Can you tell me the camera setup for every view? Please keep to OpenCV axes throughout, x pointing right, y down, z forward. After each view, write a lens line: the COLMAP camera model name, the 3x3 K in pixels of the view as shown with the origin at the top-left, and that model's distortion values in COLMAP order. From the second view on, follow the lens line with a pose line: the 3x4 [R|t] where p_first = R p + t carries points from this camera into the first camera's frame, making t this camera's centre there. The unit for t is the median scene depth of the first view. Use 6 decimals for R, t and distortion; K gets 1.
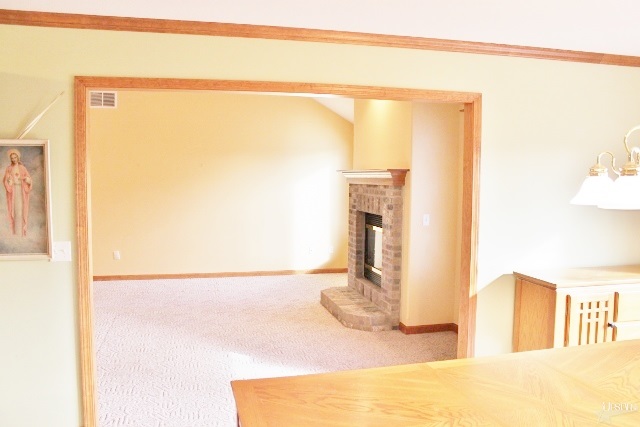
lens RADIAL K [[538.5, 0, 320.0], [0, 538.5, 213.5], [0, 0, 1]] dist [-0.175448, 0.160250]
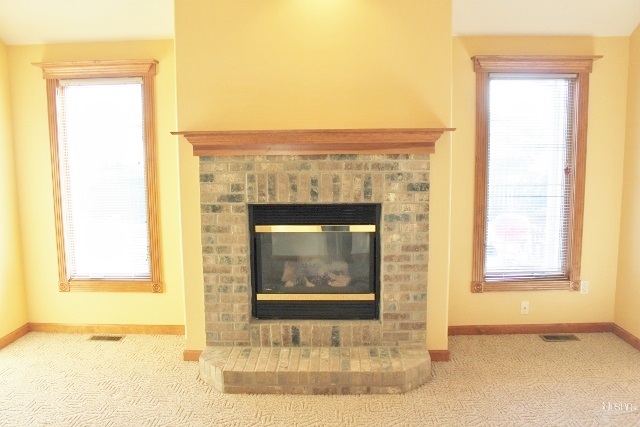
lens RADIAL K [[538.5, 0, 320.0], [0, 538.5, 213.5], [0, 0, 1]] dist [-0.175448, 0.160250]
pose [[0.276233, -0.136004, 0.951419, -0.829970], [0.082601, 0.989633, 0.117485, -0.104688], [-0.957534, 0.046135, 0.284604, 1.472886]]
